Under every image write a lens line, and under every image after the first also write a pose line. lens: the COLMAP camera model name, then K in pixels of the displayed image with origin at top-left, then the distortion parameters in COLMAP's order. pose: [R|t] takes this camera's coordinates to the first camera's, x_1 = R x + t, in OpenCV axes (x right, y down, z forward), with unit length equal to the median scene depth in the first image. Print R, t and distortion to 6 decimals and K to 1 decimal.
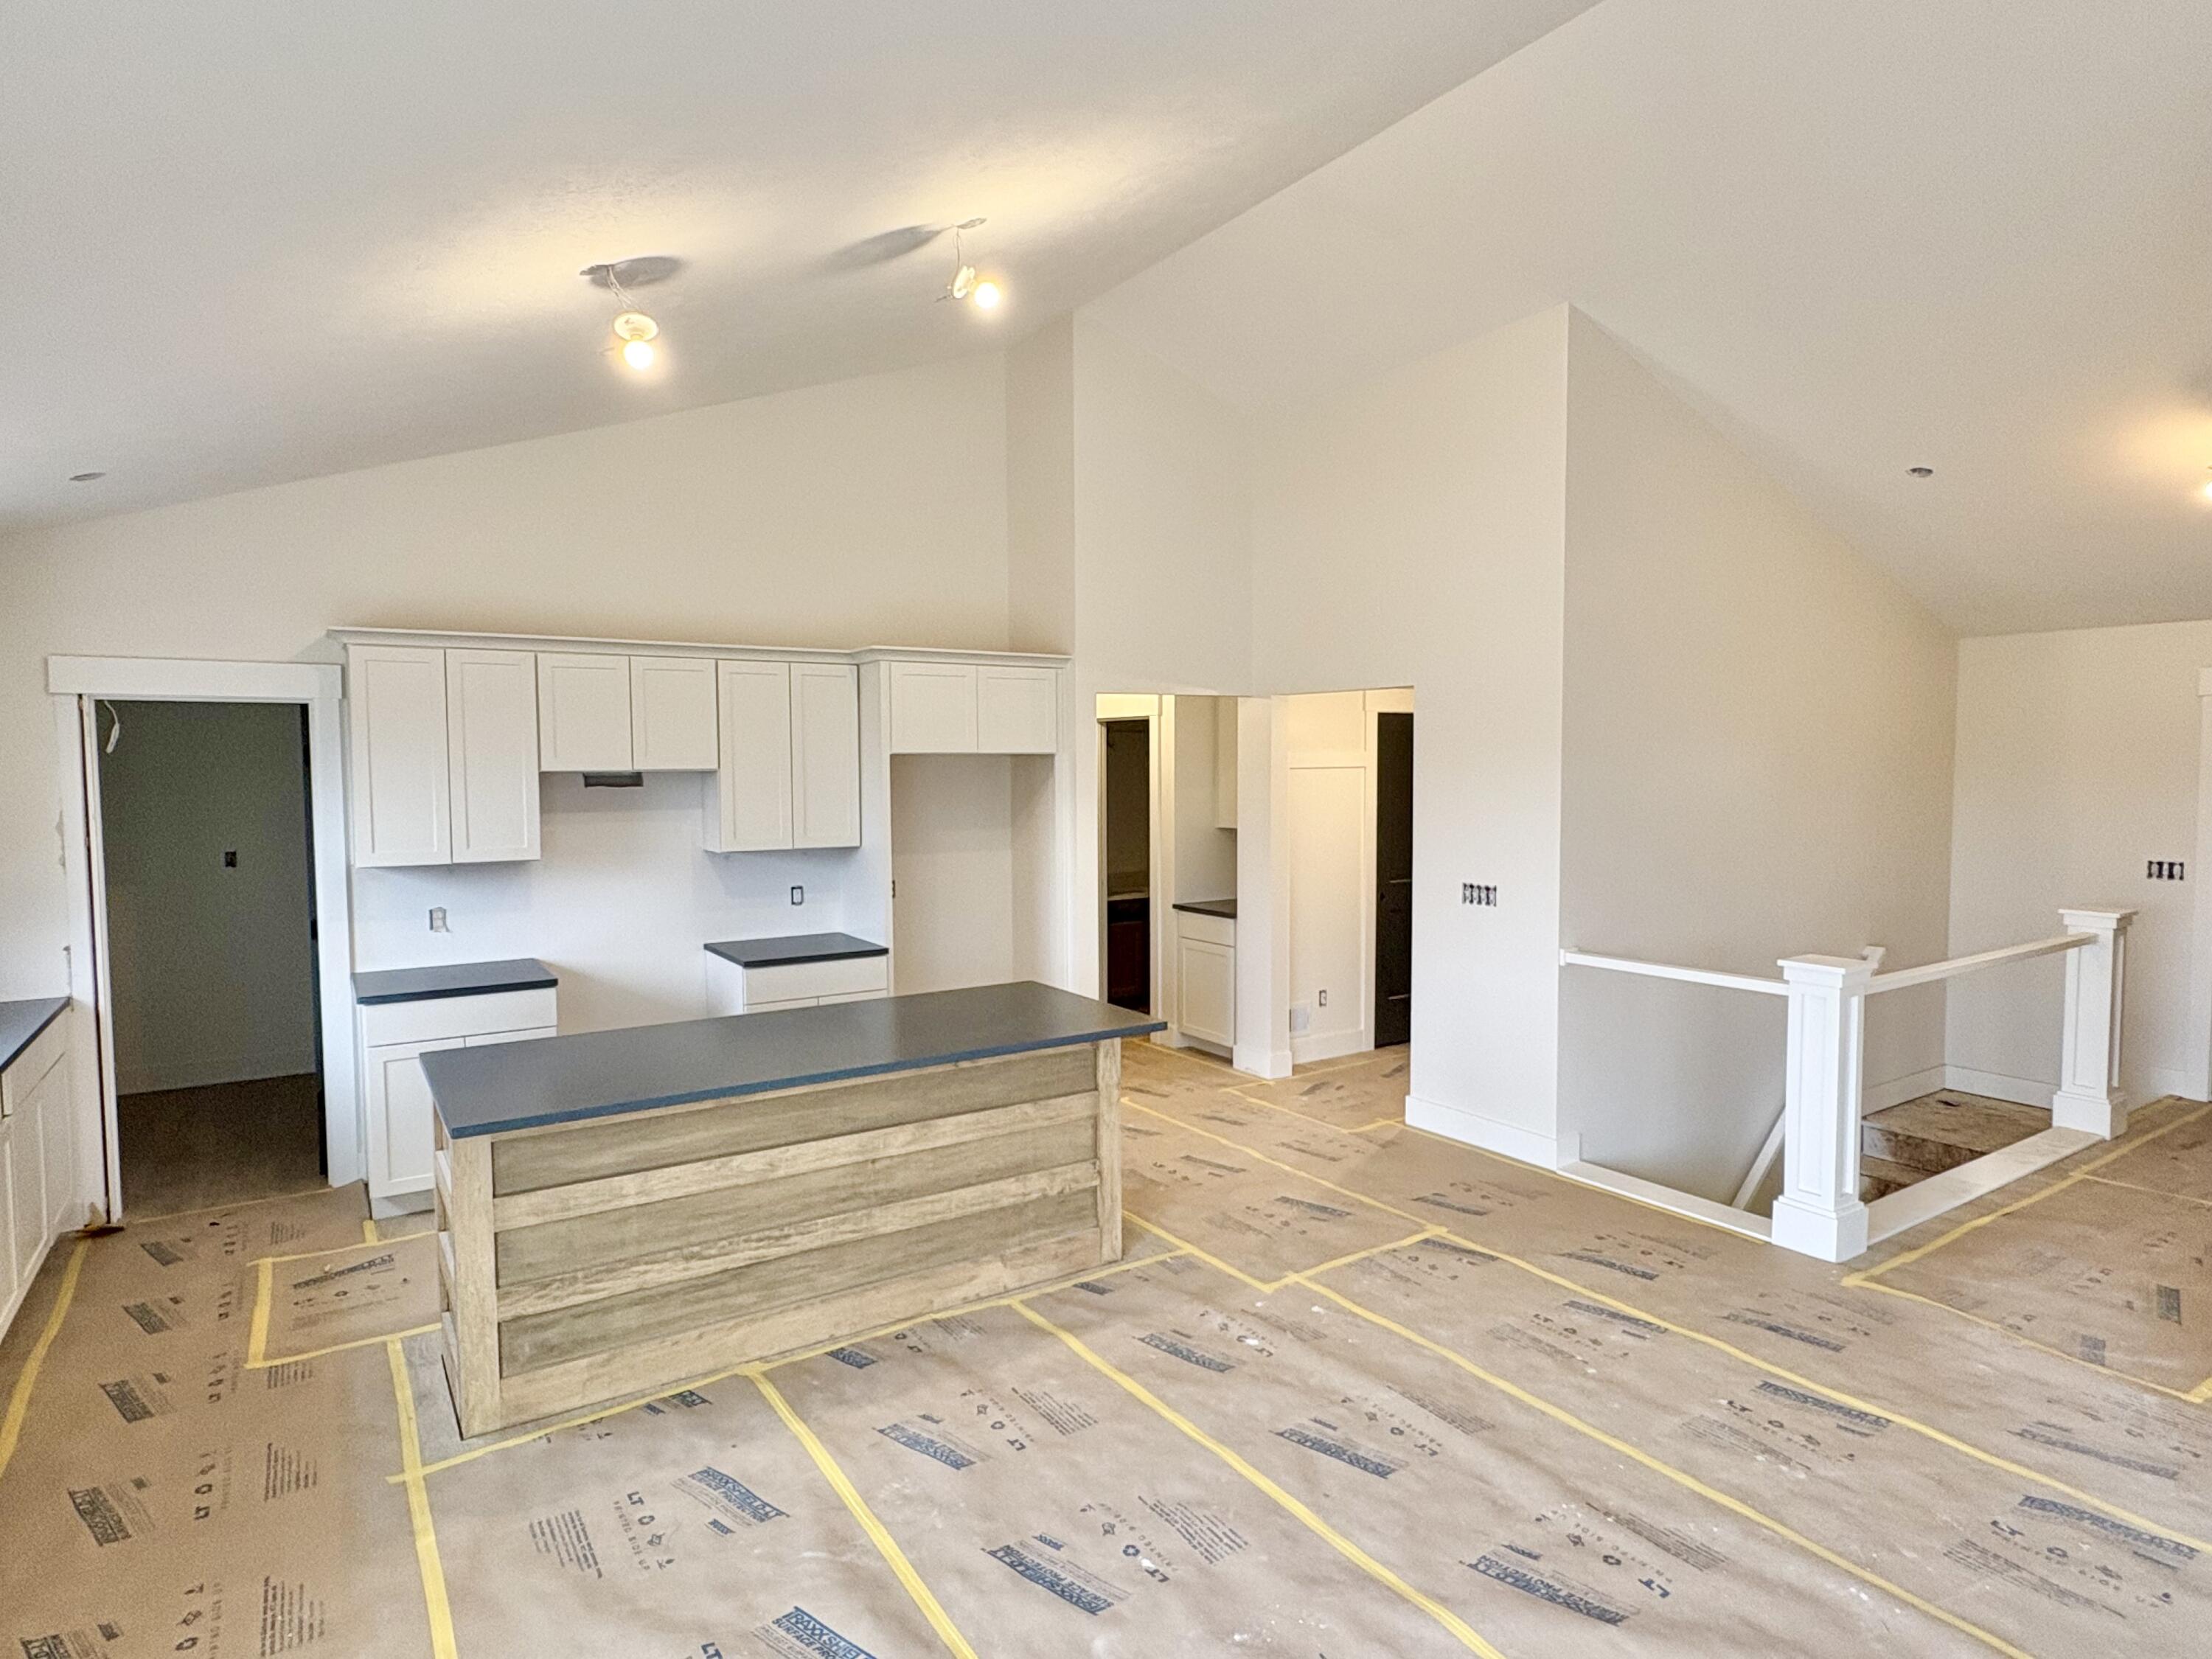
lens RADIAL K [[1220.9, 0, 1098.4], [0, 1220.9, 827.7], [0, 0, 1]] dist [-0.002769, -0.000460]
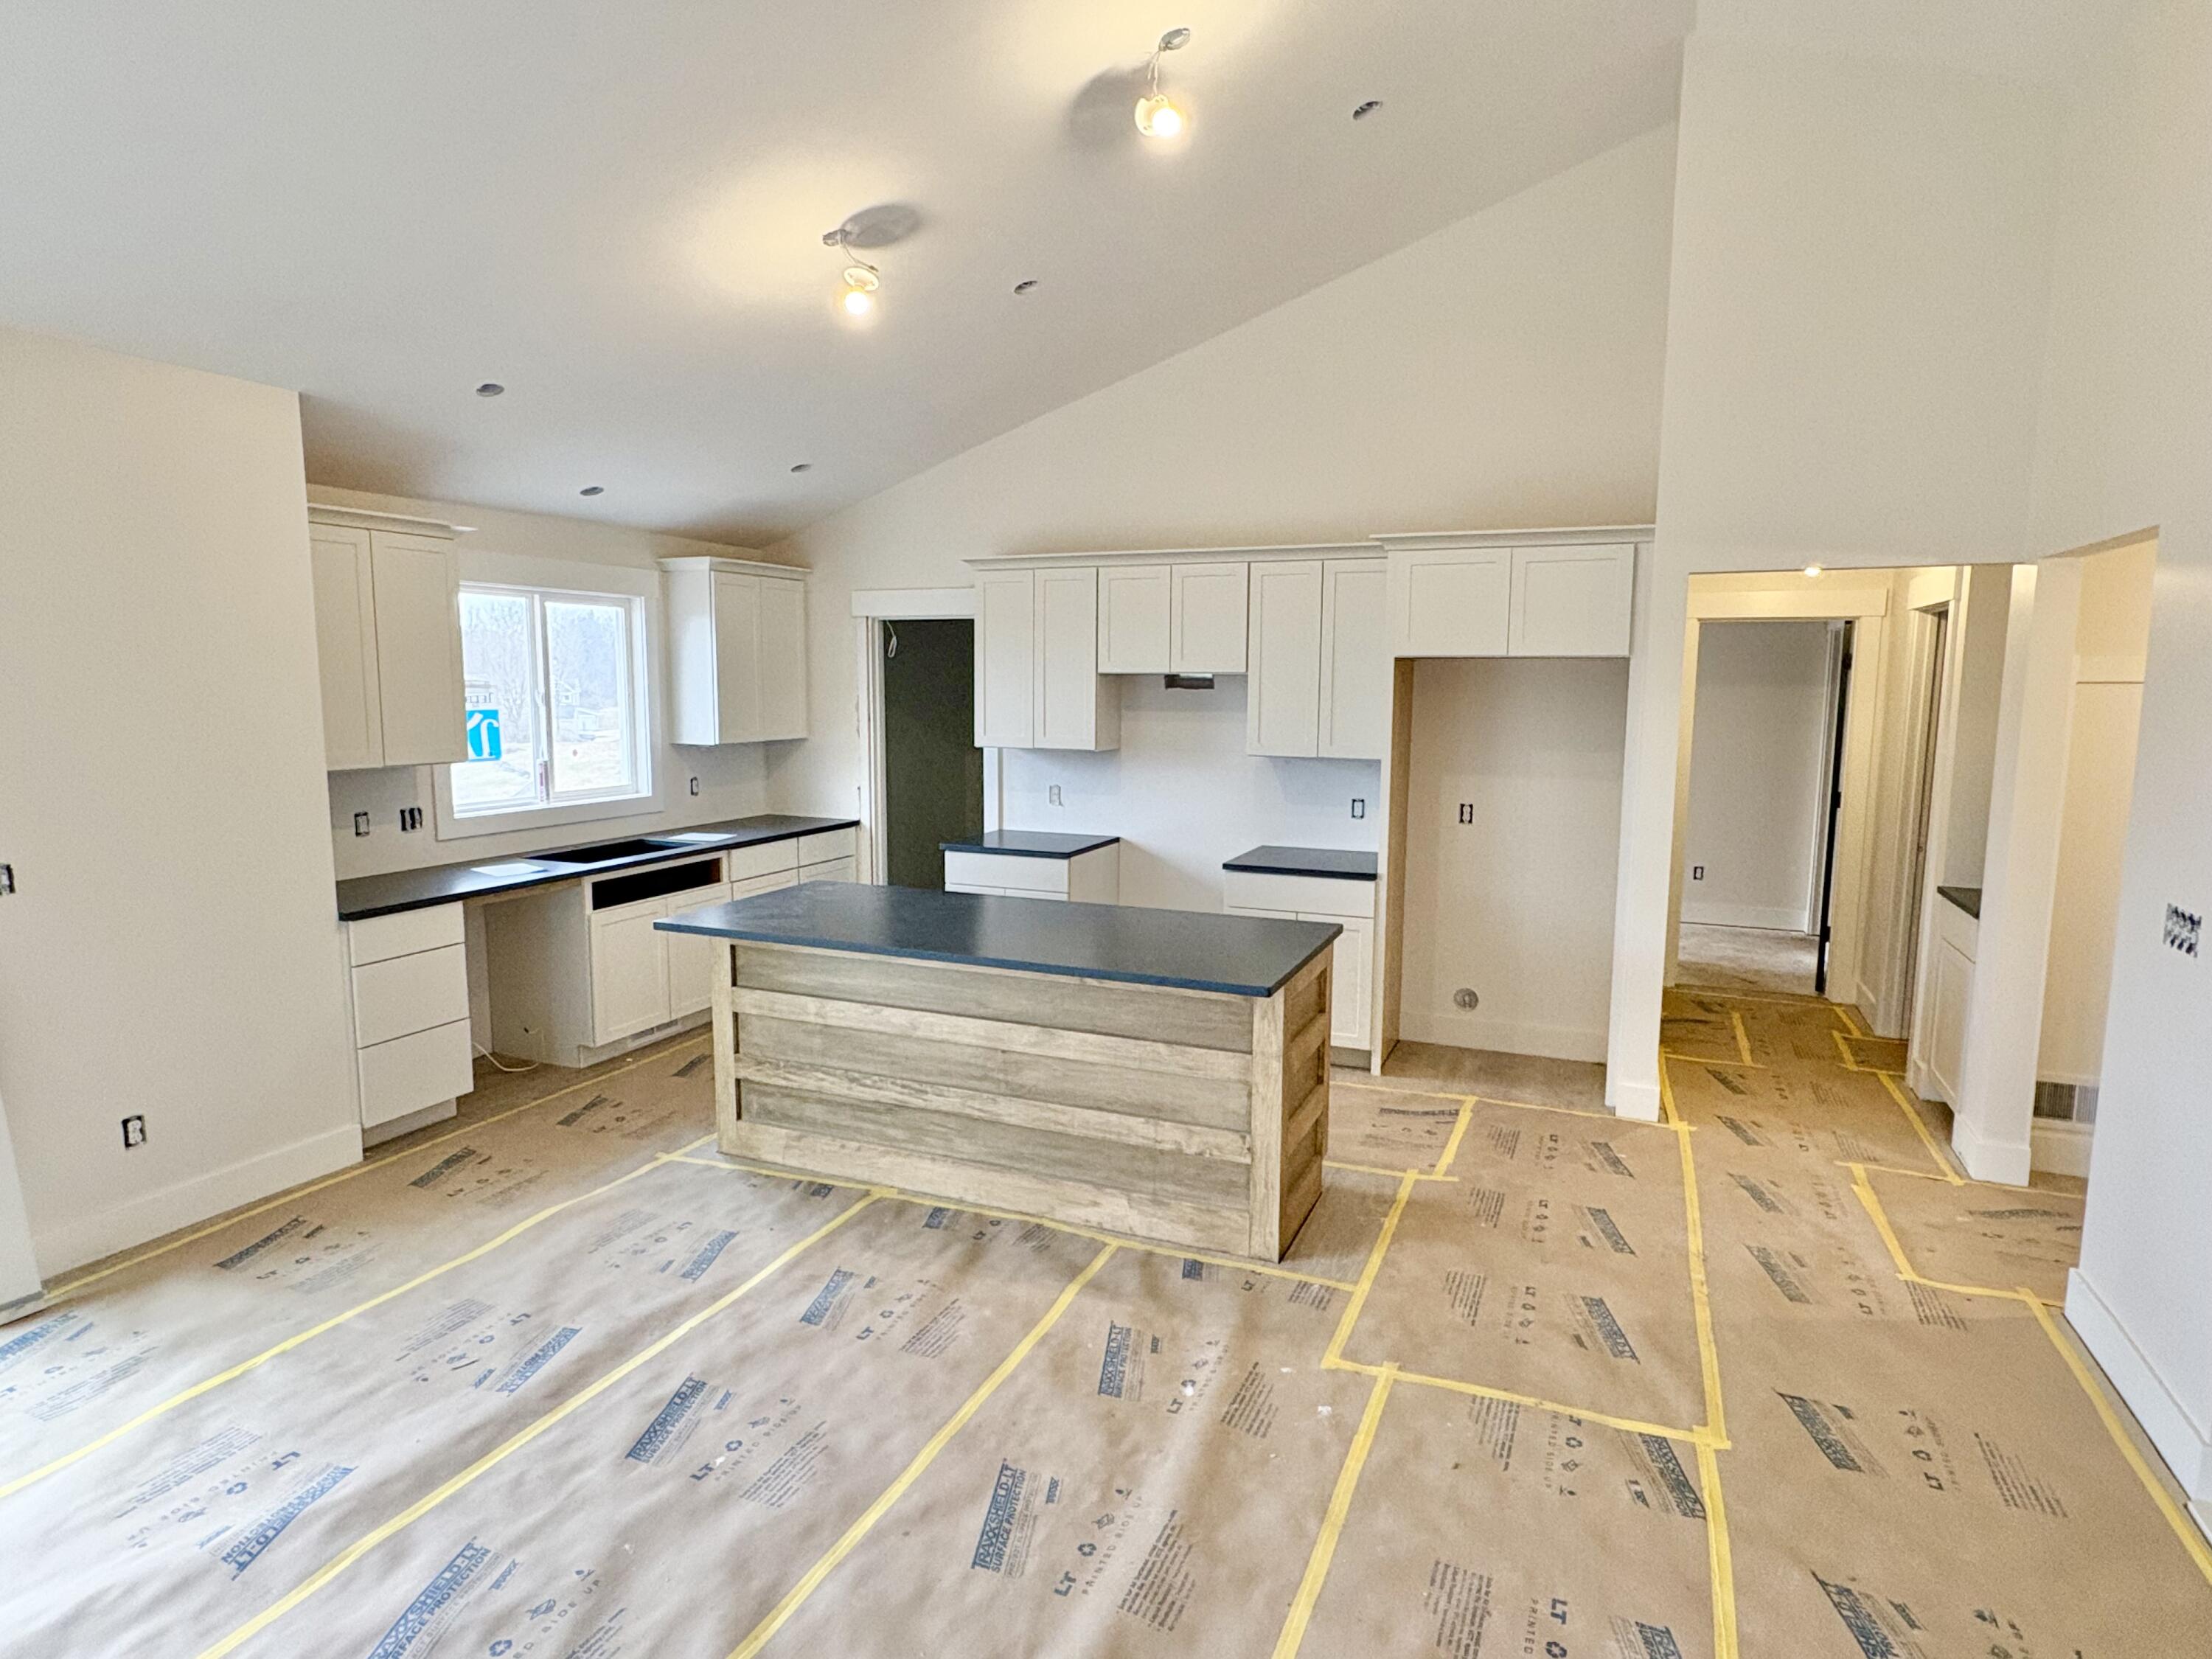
lens RADIAL K [[1220.9, 0, 1098.1], [0, 1220.9, 829.3], [0, 0, 1]] dist [-0.002769, -0.000460]
pose [[0.556530, 0.112480, -0.823178, 0.614352], [-0.053056, 0.993582, 0.099895, -0.017705], [0.829132, -0.011920, 0.558926, 0.441729]]
